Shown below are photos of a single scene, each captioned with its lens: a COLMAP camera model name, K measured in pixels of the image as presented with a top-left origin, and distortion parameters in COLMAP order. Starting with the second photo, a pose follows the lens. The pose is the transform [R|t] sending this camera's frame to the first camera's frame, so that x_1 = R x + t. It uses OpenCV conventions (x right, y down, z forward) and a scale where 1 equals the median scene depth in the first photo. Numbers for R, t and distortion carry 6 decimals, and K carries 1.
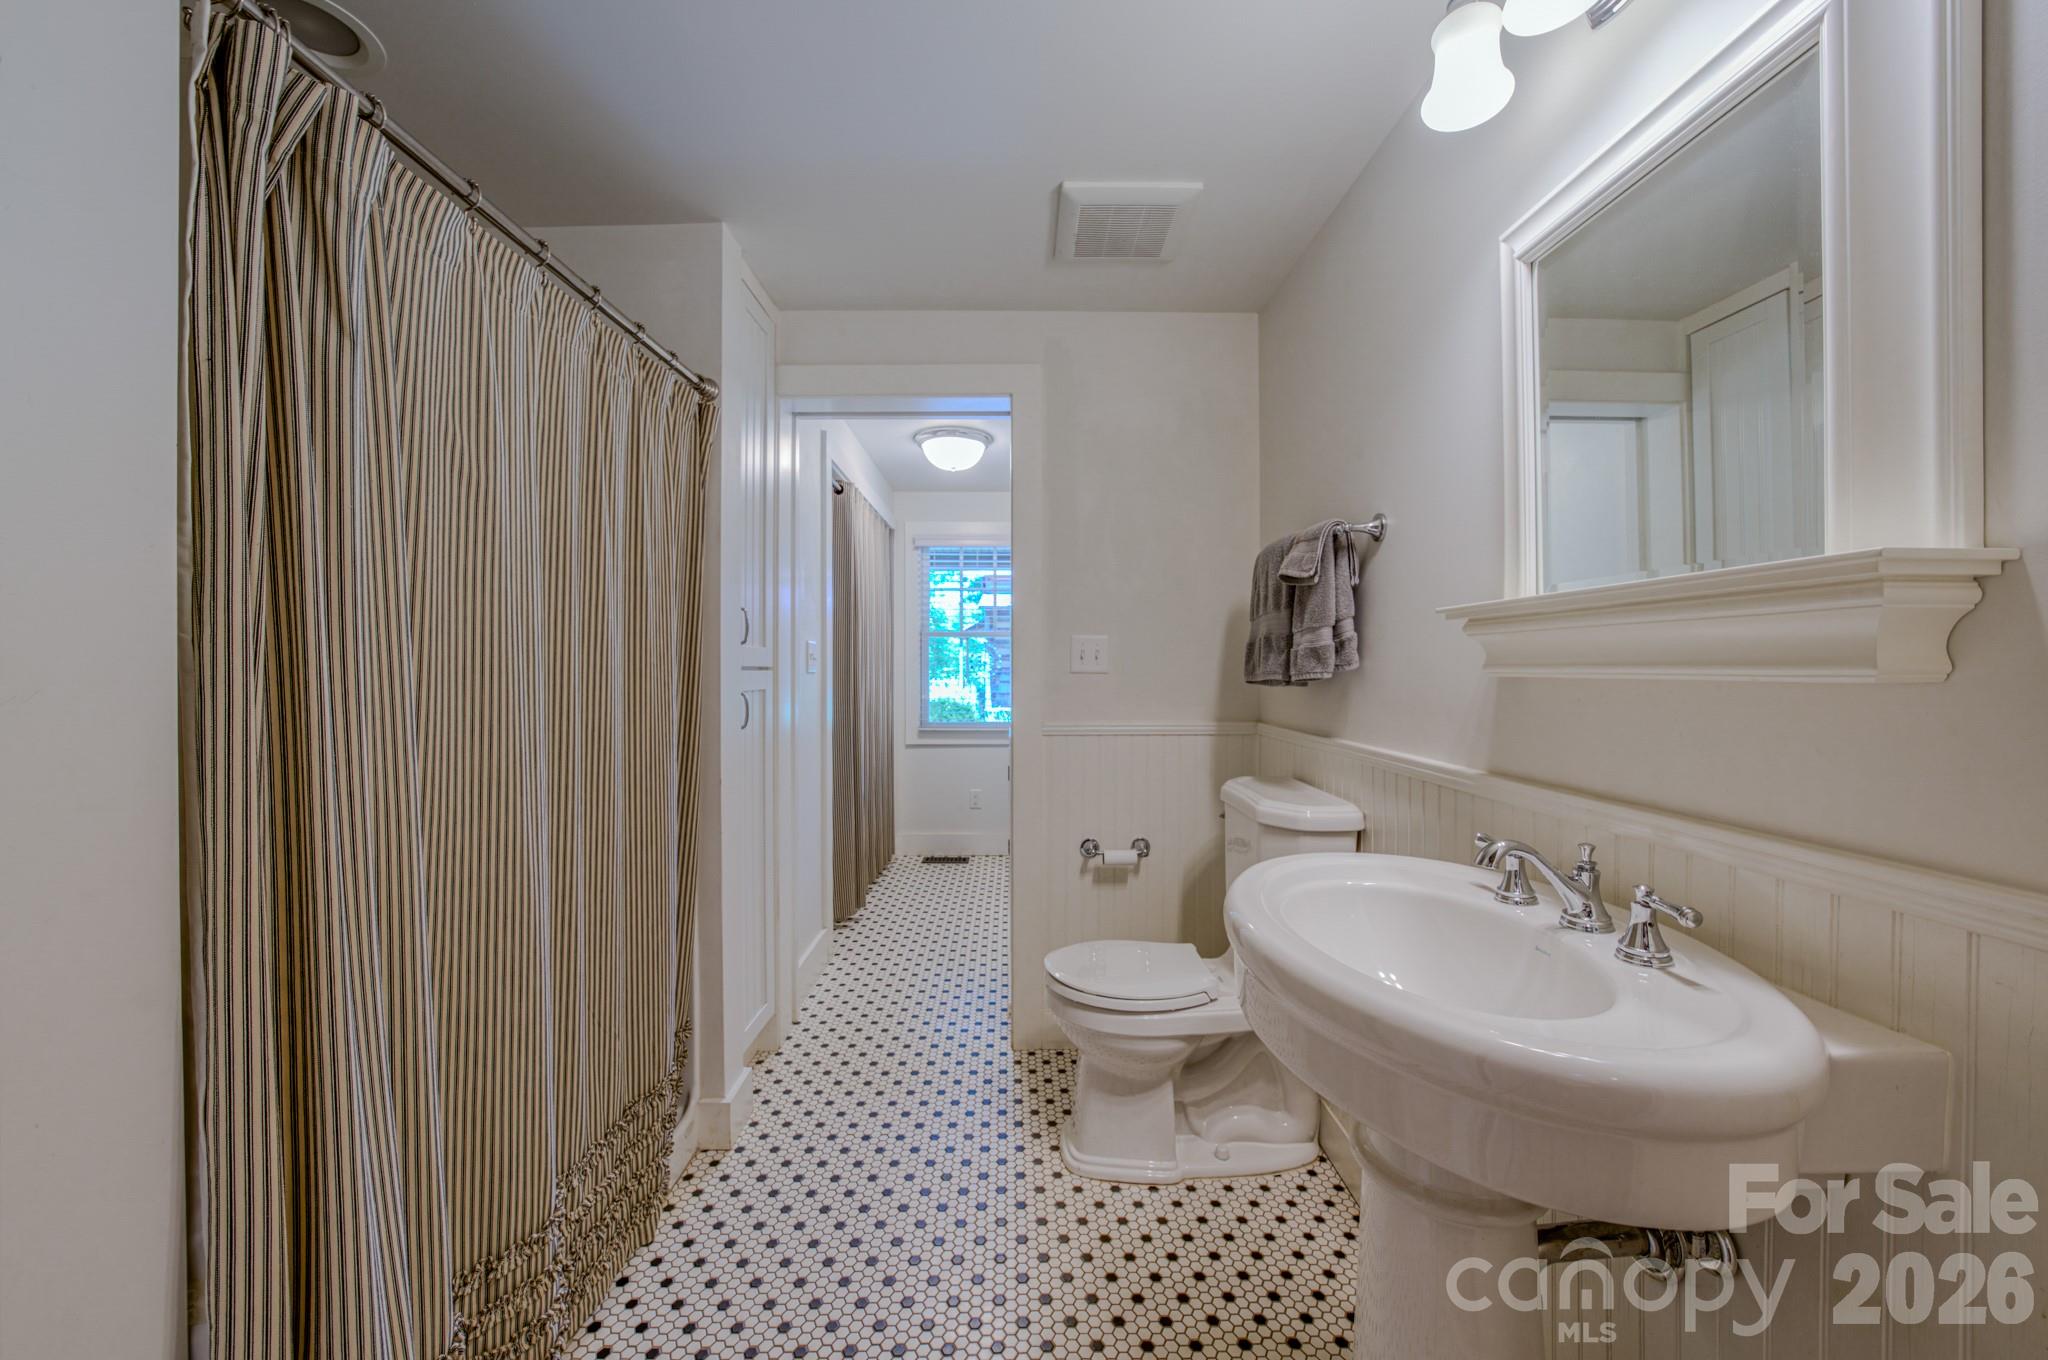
lens RADIAL K [[760.2, 0, 1028.1], [0, 760.2, 674.4], [0, 0, 1]] dist [-0.028701, 0.007198]
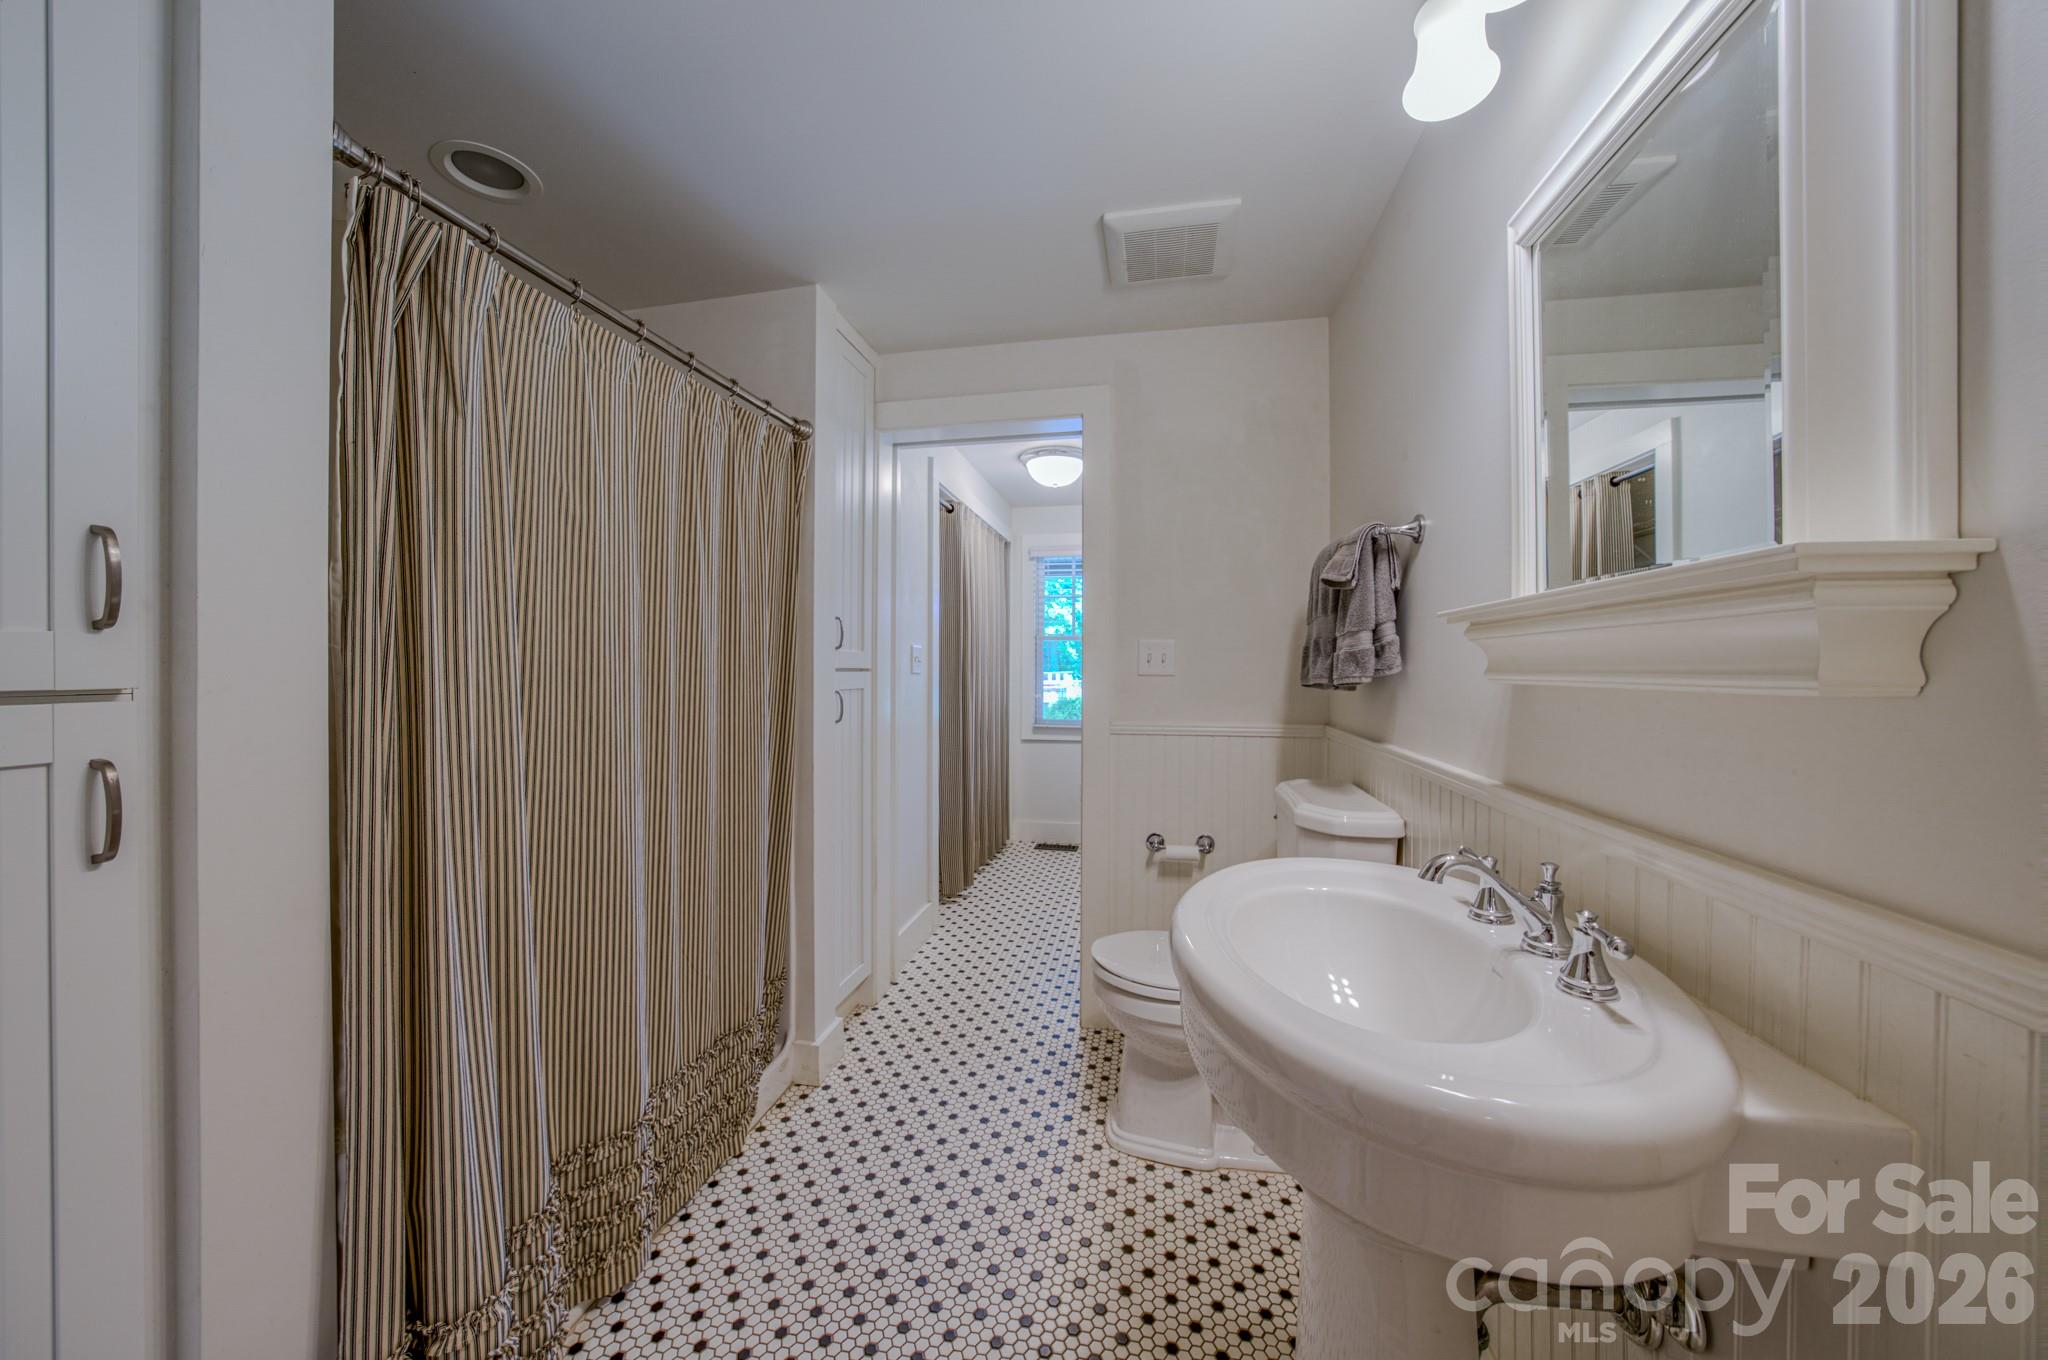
lens RADIAL K [[711.0, 0, 1025.5], [0, 711.0, 674.8], [0, 0, 1]] dist [-0.028918, 0.006484]
pose [[0.978986, 0.005382, -0.203856, 0.148606], [-0.005315, 0.999985, 0.000877, -0.003806], [0.203857, 0.000225, 0.979001, 0.004768]]
